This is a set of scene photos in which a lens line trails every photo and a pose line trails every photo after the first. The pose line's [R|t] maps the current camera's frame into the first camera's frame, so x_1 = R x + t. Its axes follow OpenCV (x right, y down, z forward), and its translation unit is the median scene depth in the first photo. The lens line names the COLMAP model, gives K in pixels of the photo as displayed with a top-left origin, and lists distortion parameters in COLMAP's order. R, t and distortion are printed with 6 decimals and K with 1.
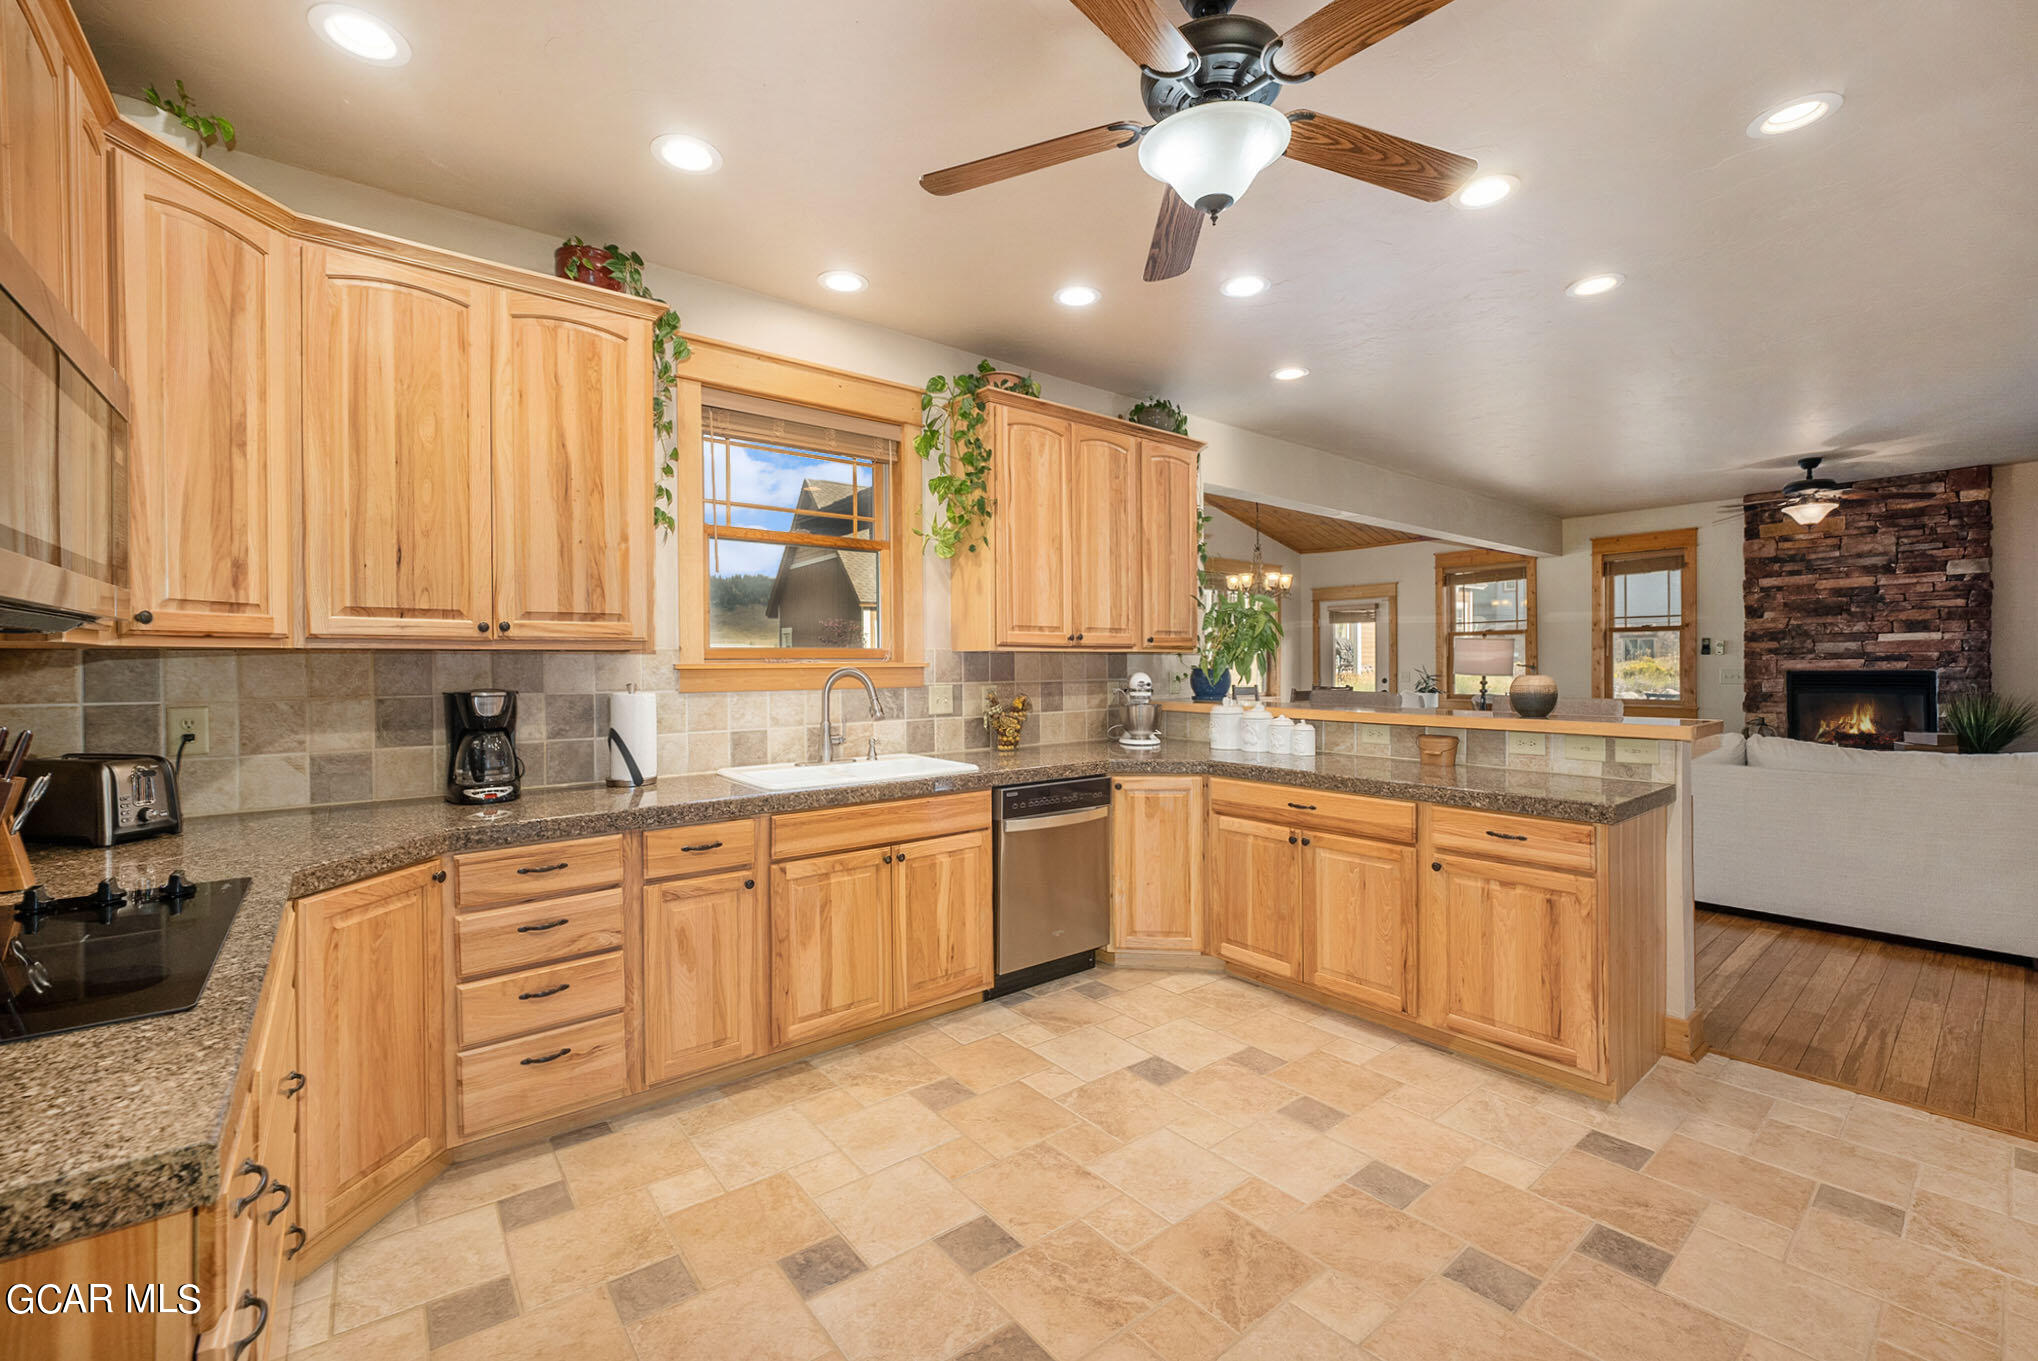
lens RADIAL K [[845.2, 0, 991.1], [0, 845.2, 678.1], [0, 0, 1]] dist [-0.013775, -0.001479]
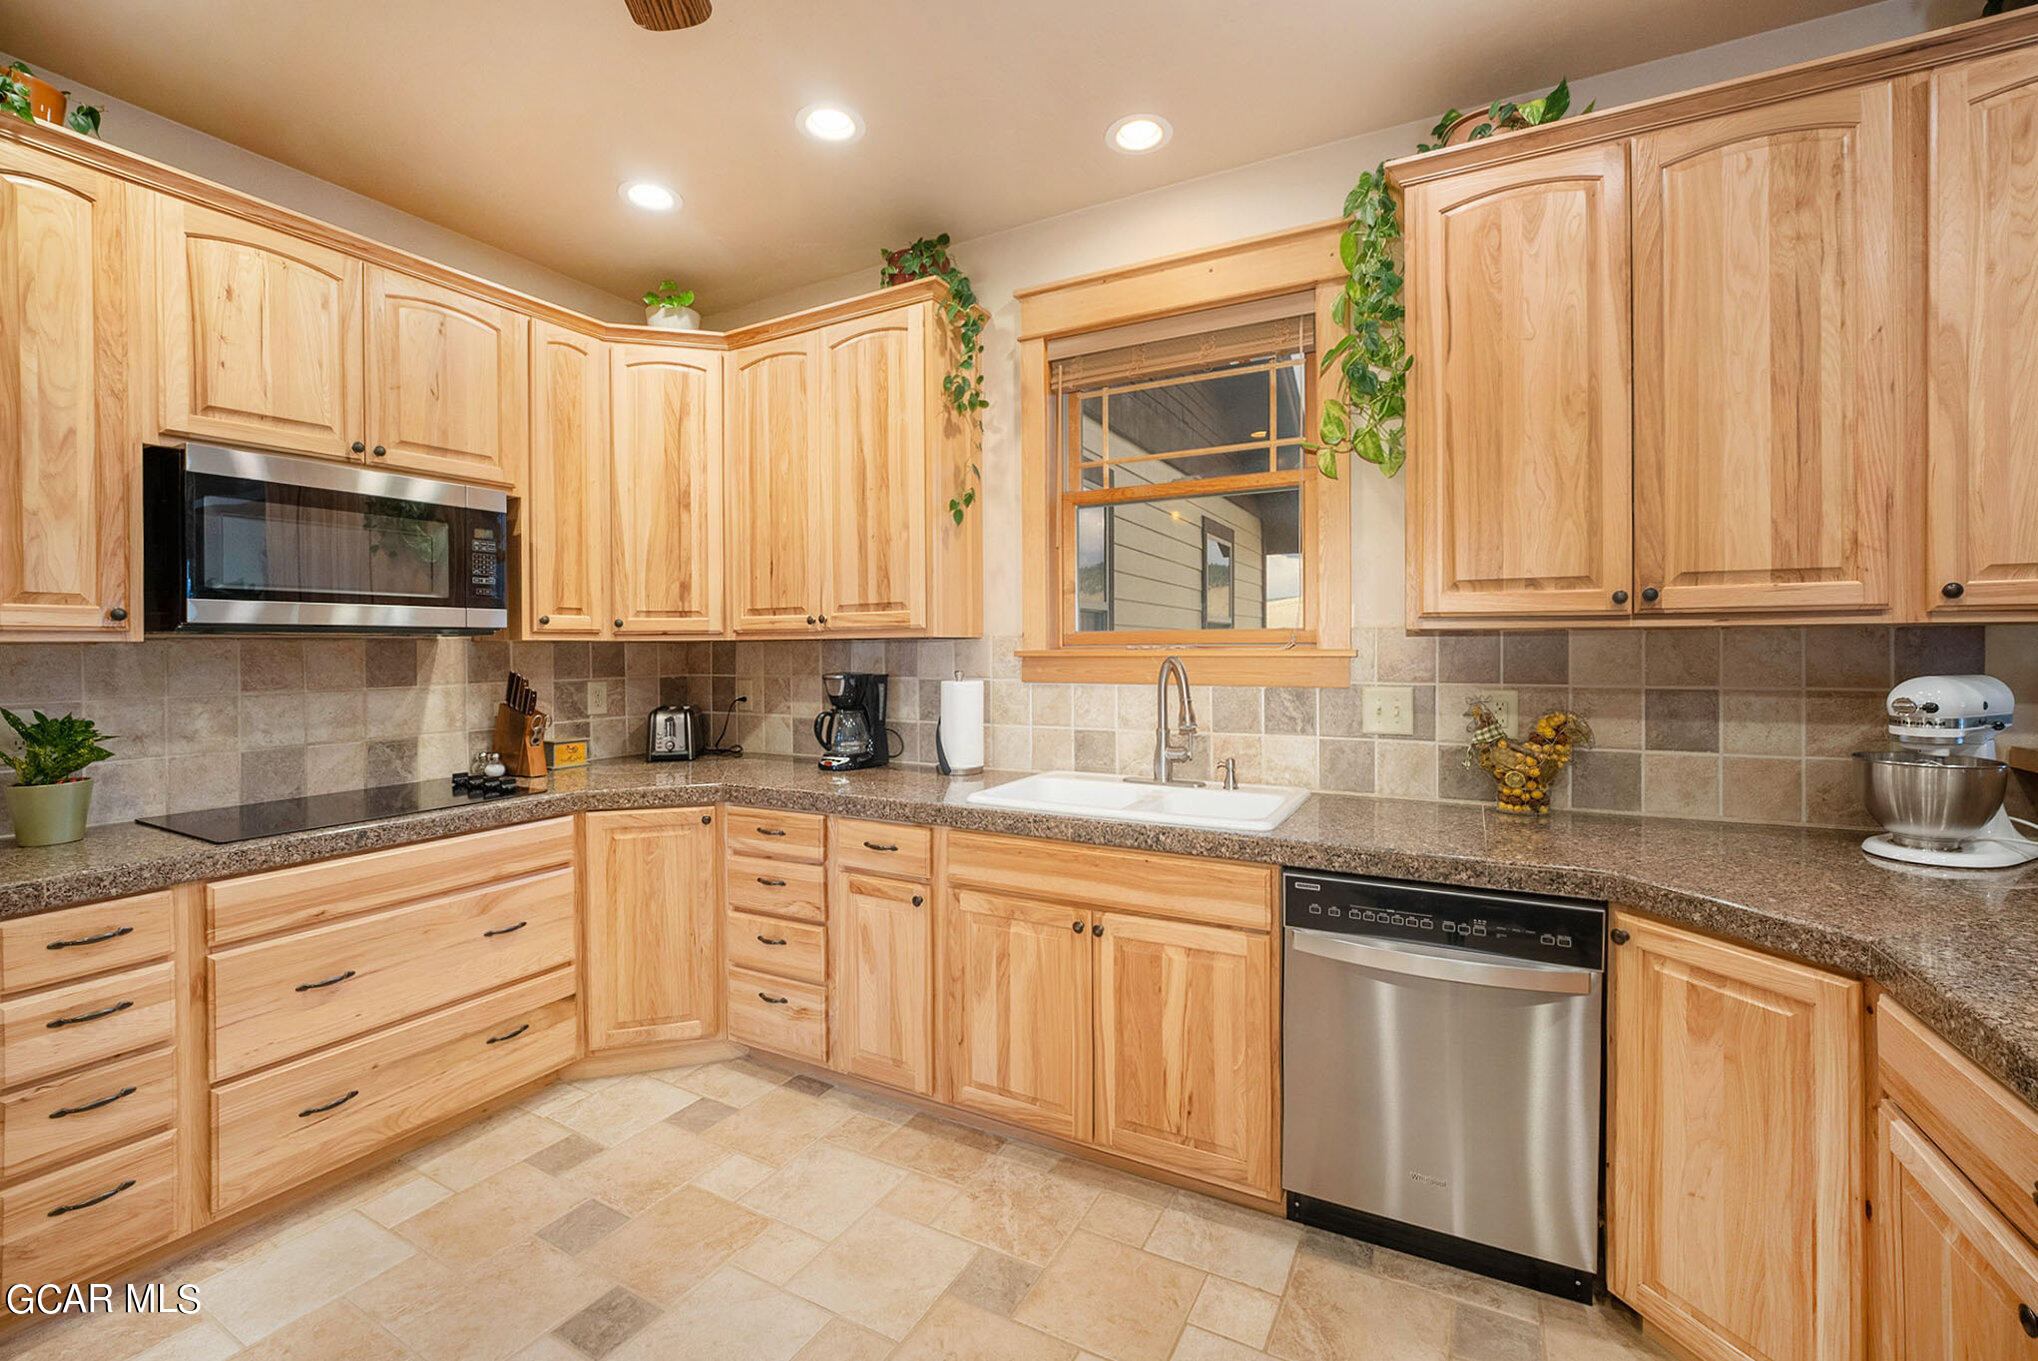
lens RADIAL K [[845.2, 0, 1025.4], [0, 845.2, 660.6], [0, 0, 1]] dist [-0.013775, -0.001479]
pose [[0.411358, 0.015734, -0.911338, 0.416251], [-0.012322, 0.999856, 0.011700, -0.015047], [0.911390, 0.006417, 0.411493, 0.542906]]
